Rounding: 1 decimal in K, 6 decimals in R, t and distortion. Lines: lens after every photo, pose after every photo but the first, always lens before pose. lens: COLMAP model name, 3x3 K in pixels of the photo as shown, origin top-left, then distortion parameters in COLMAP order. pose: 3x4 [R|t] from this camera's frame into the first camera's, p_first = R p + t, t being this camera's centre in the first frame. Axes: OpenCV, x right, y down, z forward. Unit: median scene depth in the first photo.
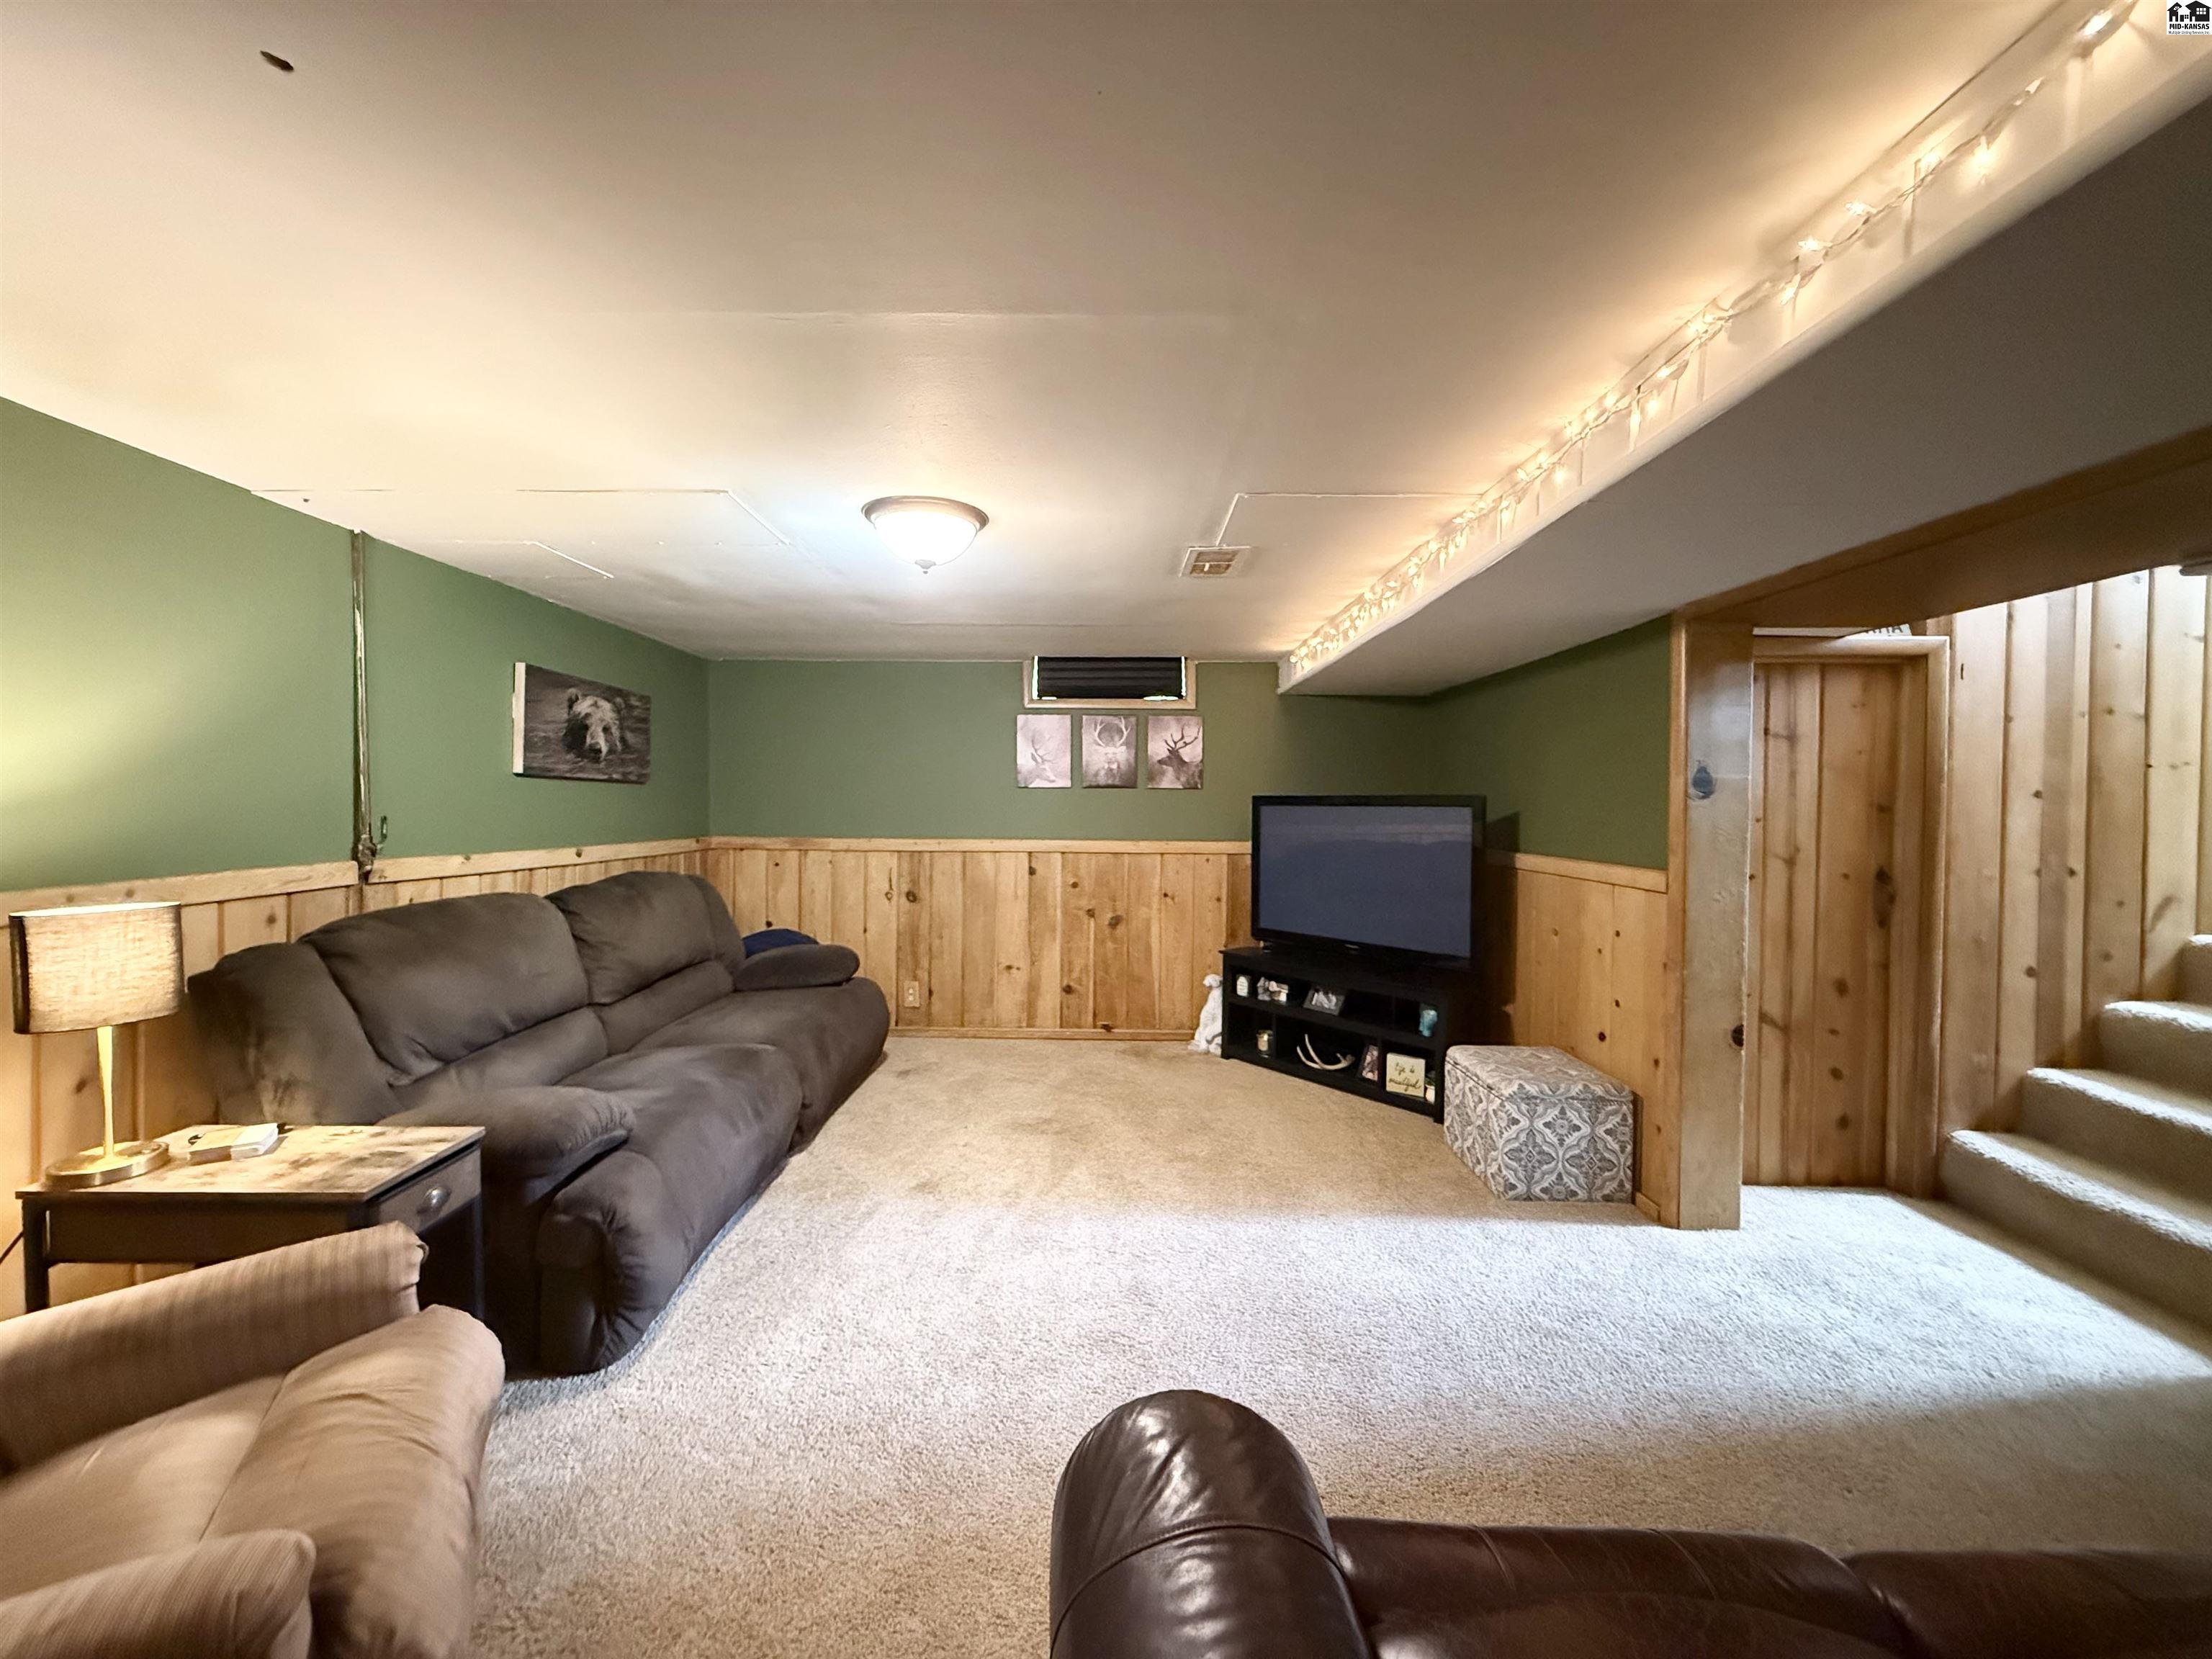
lens RADIAL K [[880.9, 0, 1097.6], [0, 880.9, 825.8], [0, 0, 1]] dist [0.000526, 0.000513]
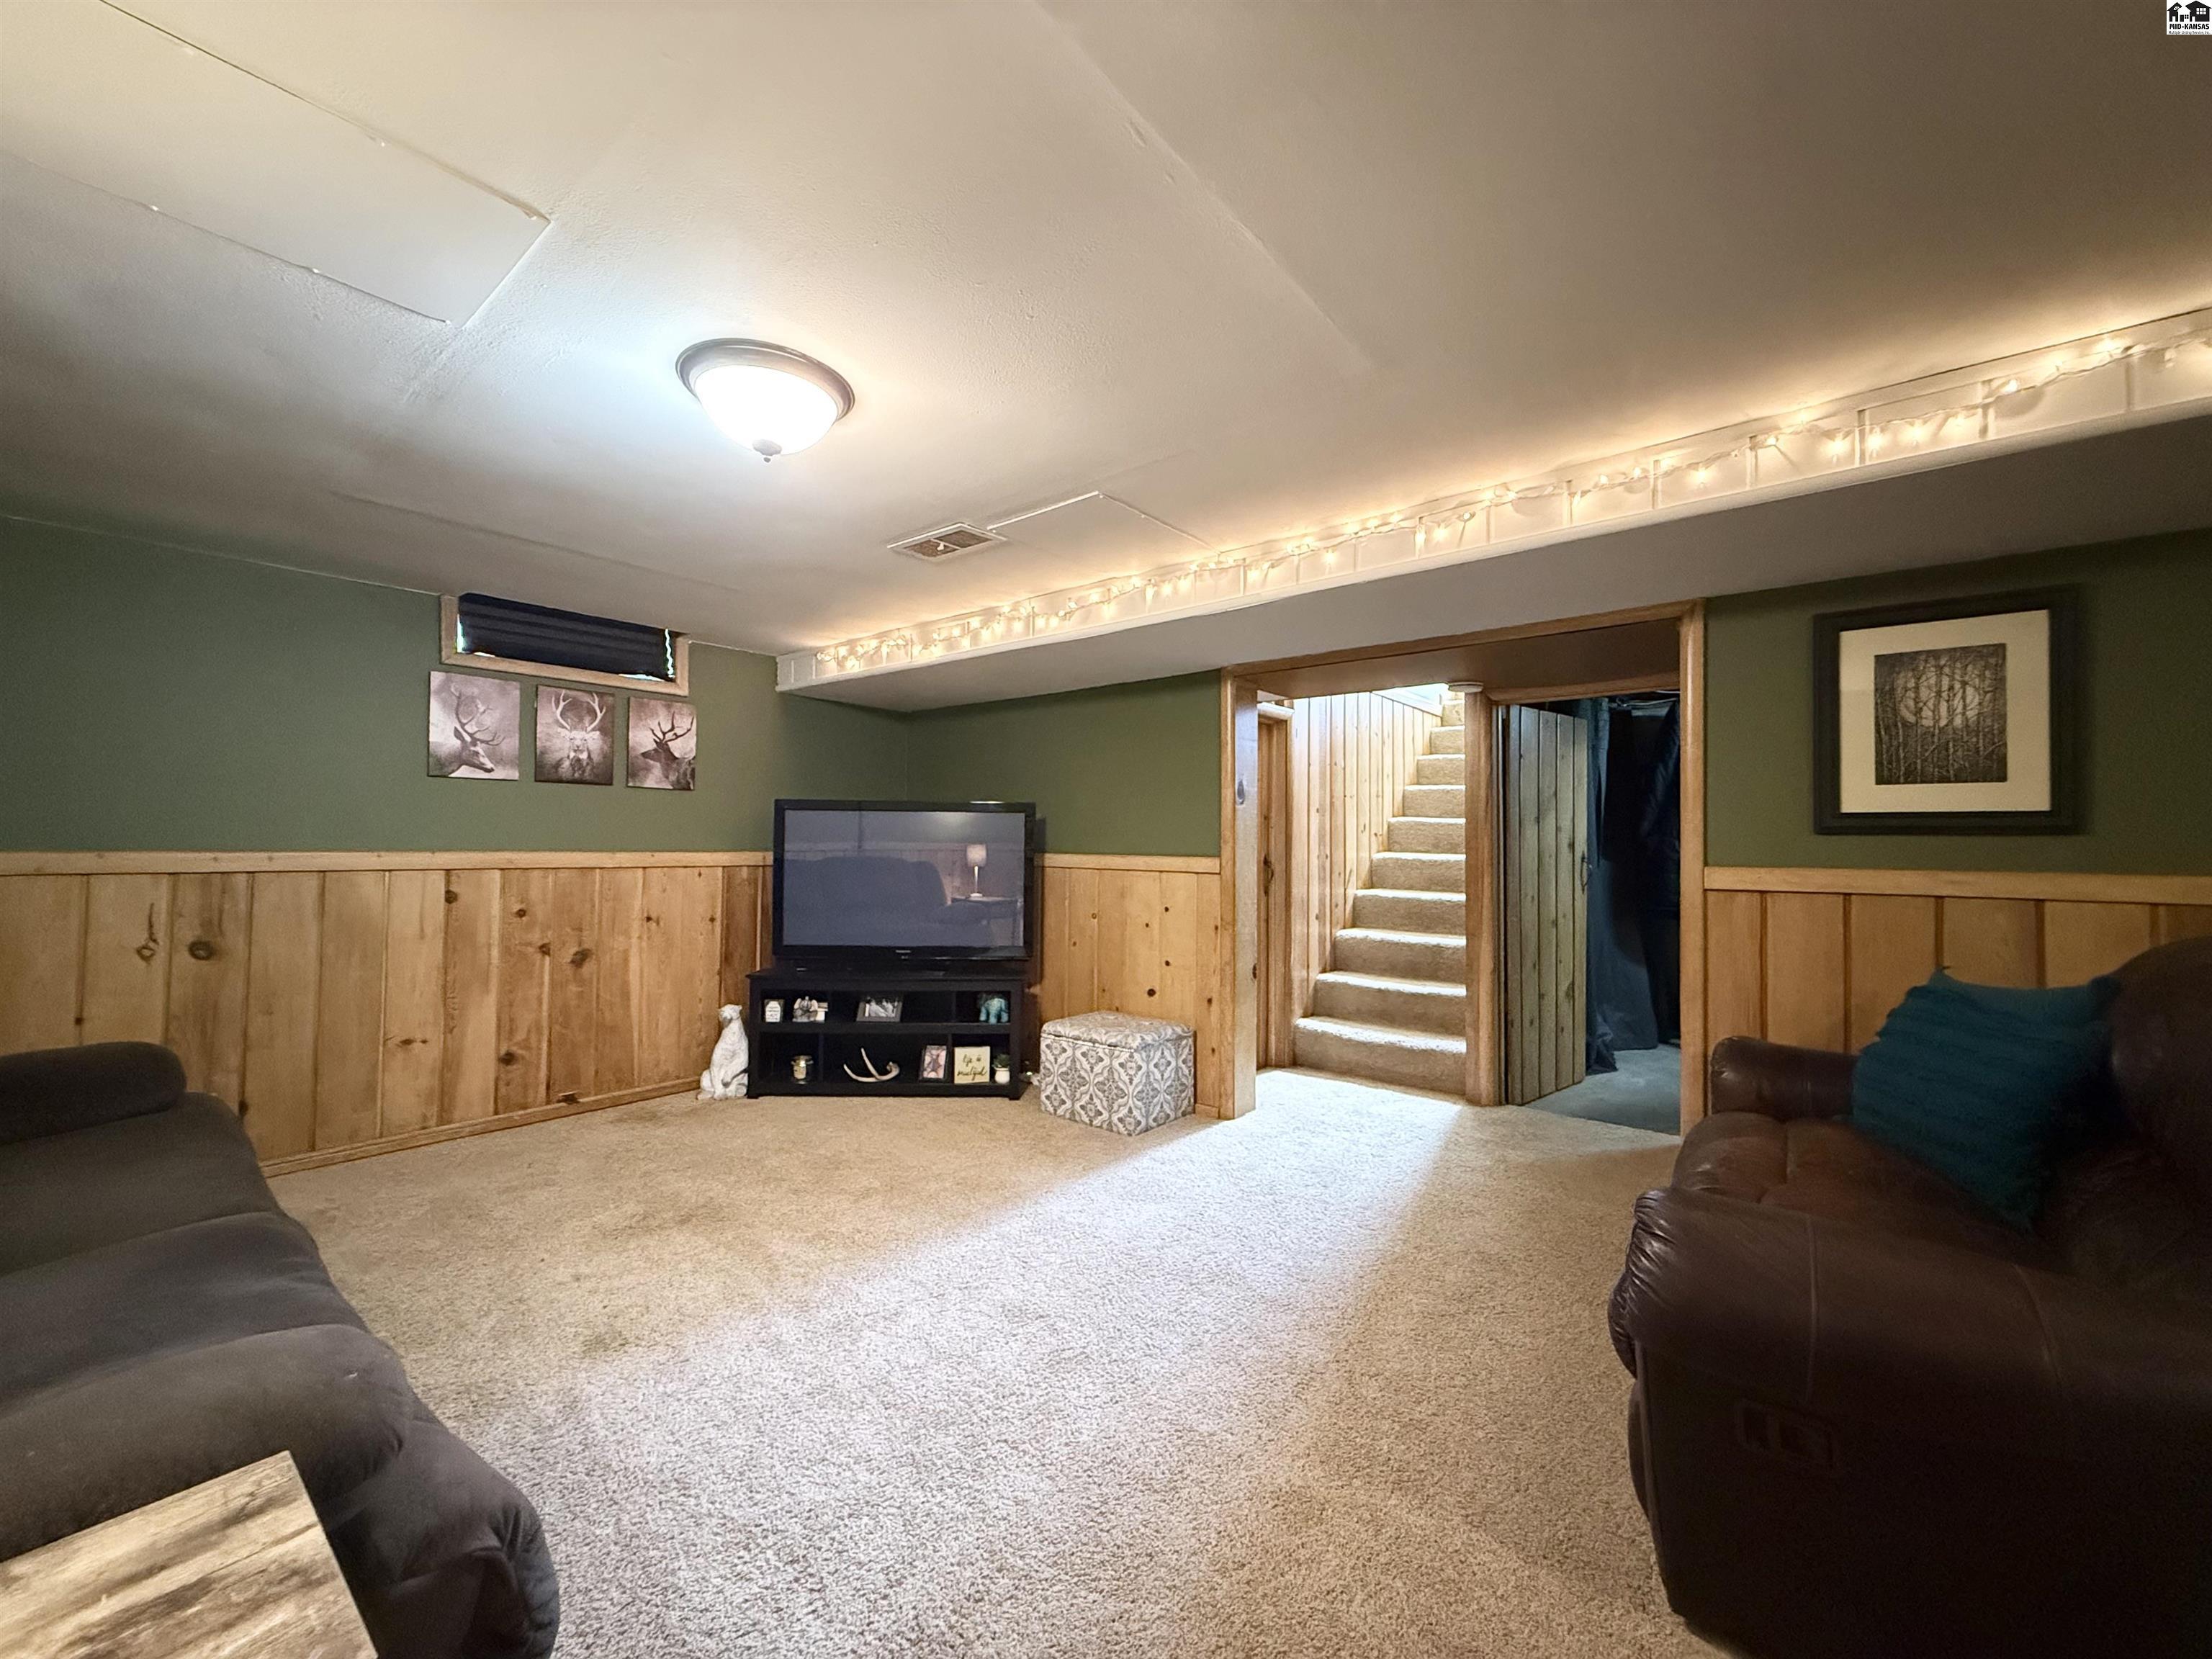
lens RADIAL K [[879.6, 0, 1100.9], [0, 879.6, 826.2], [0, 0, 1]] dist [-0.001571, 0.000239]
pose [[0.626834, 0.016042, 0.778988, -0.370787], [0.013574, 0.999411, -0.031503, 0.030773], [-0.779035, 0.030321, 0.626247, 0.203837]]
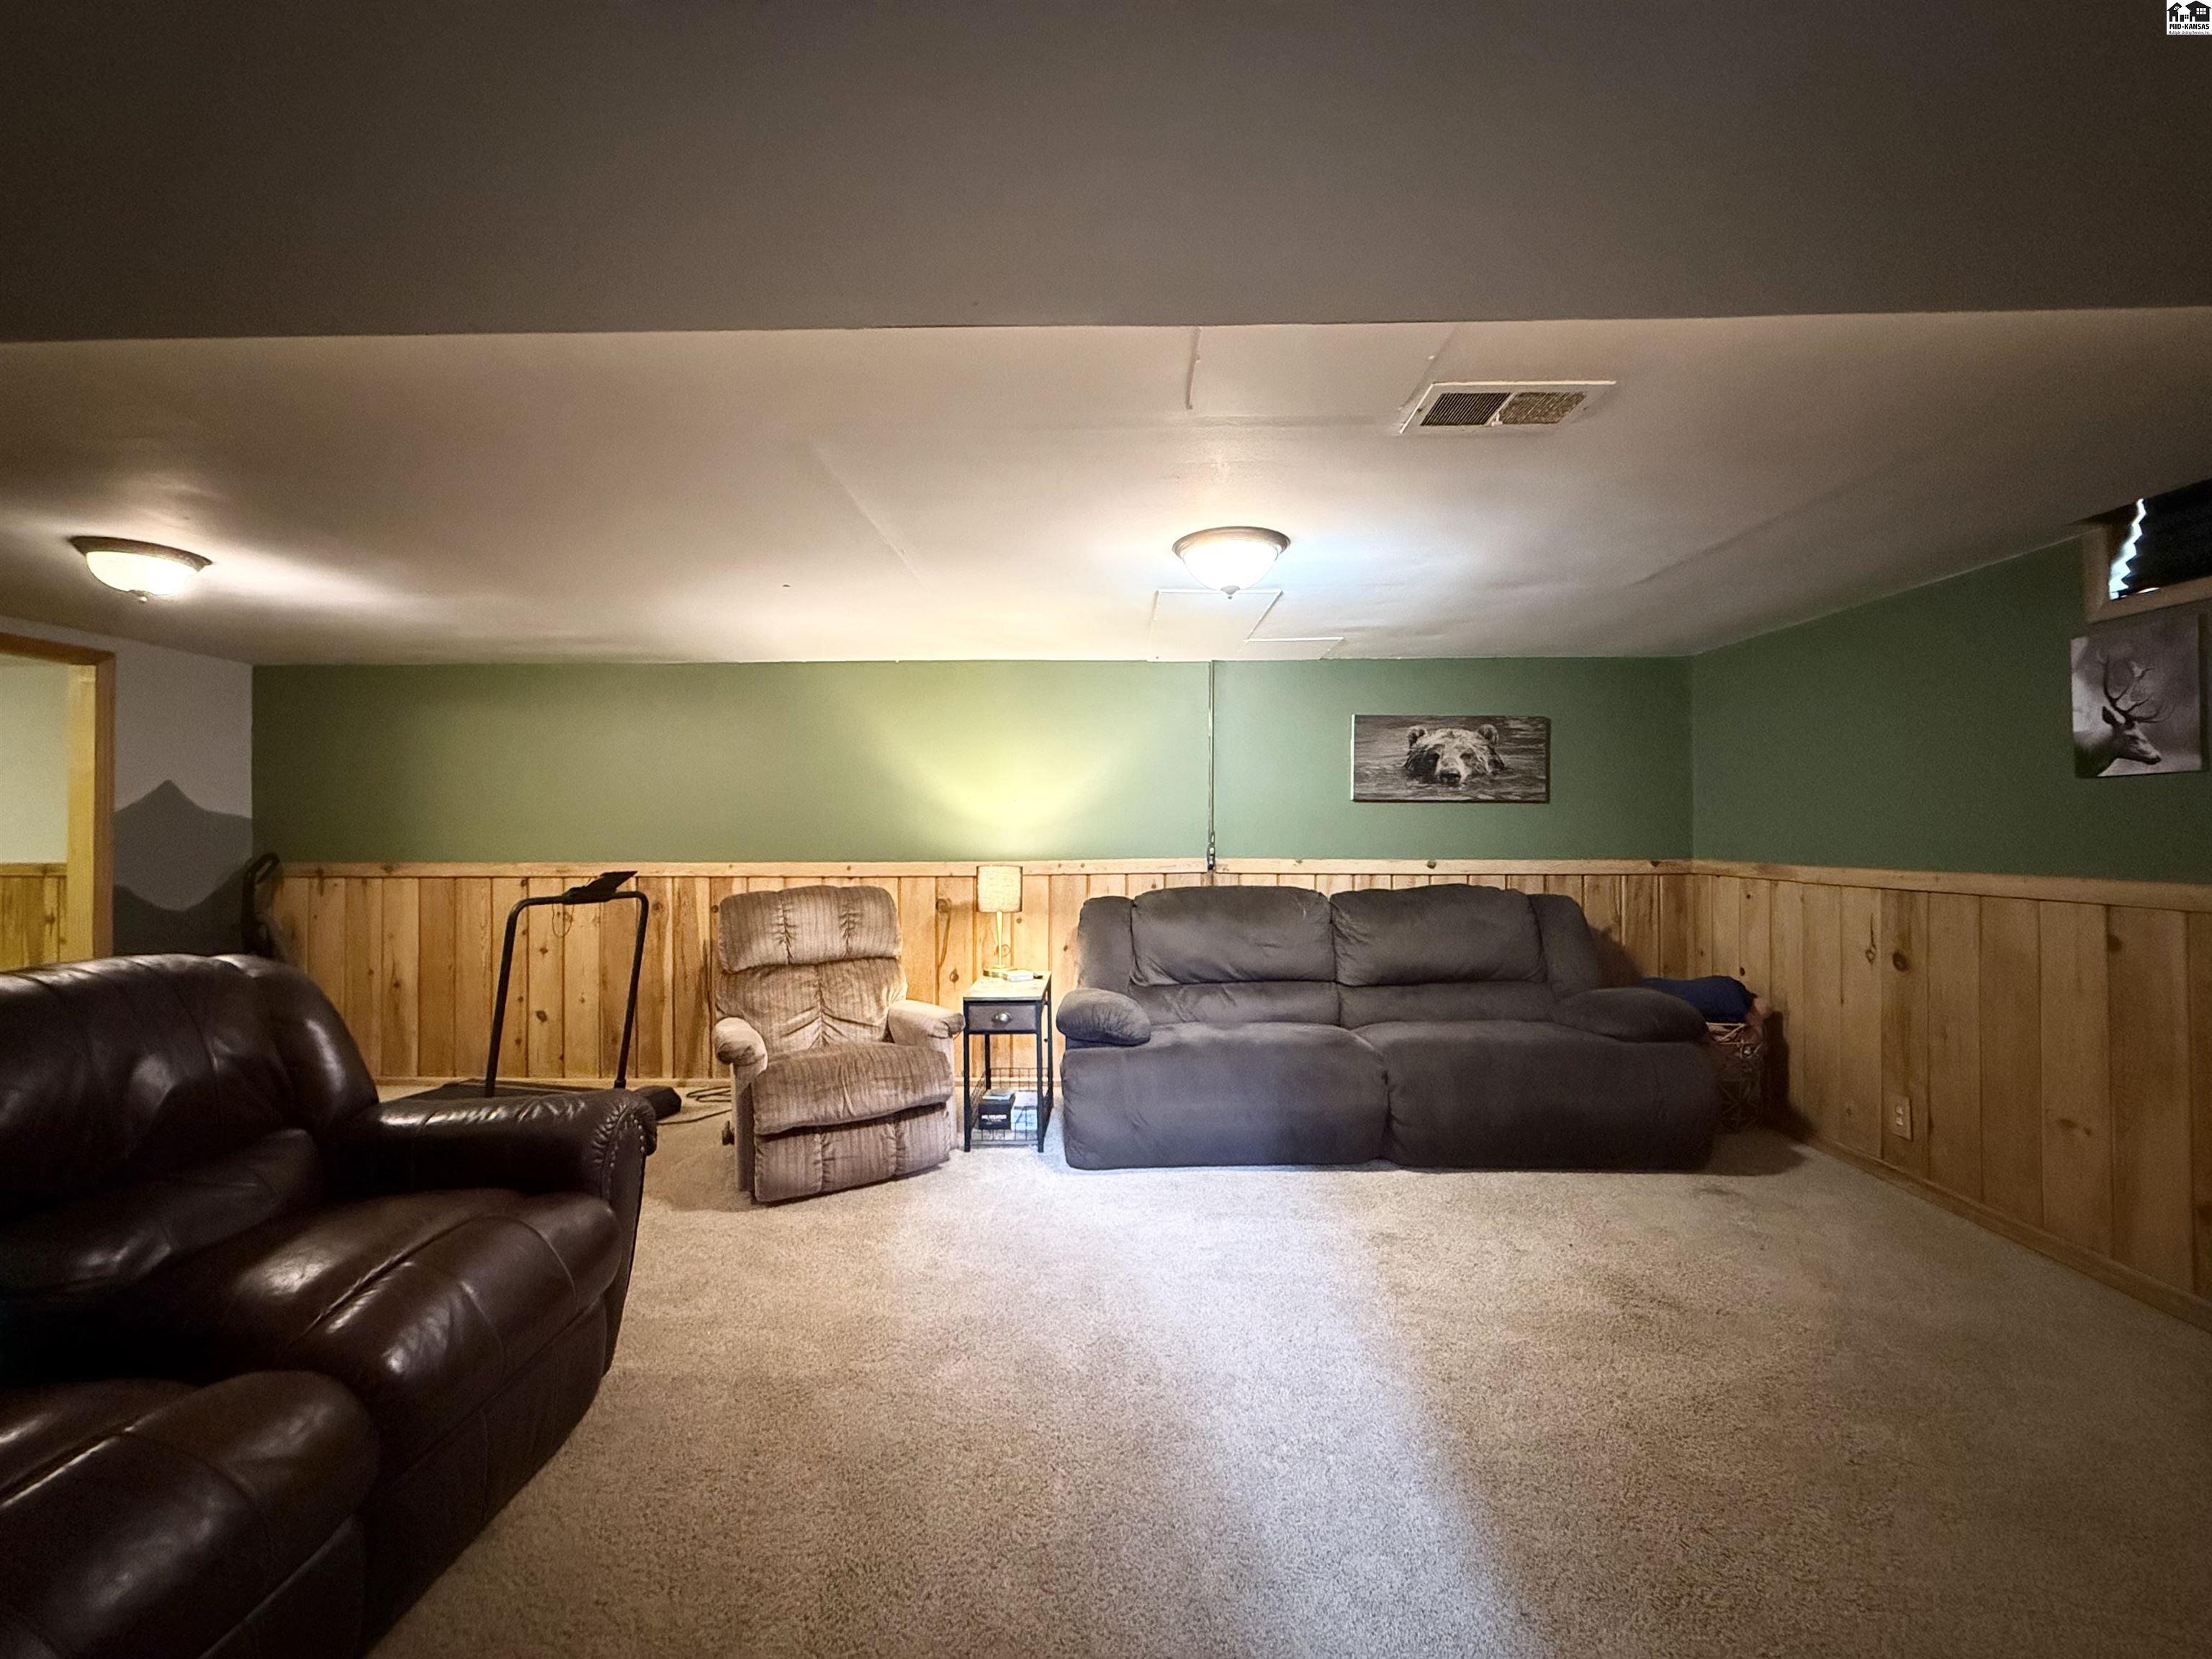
lens RADIAL K [[880.9, 0, 1097.6], [0, 880.9, 825.8], [0, 0, 1]] dist [0.000526, 0.000513]
pose [[-0.016555, -0.014270, -0.999761, 0.549022], [-0.020194, 0.999699, -0.013935, 0.004114], [0.999659, 0.019959, -0.016838, 0.542841]]
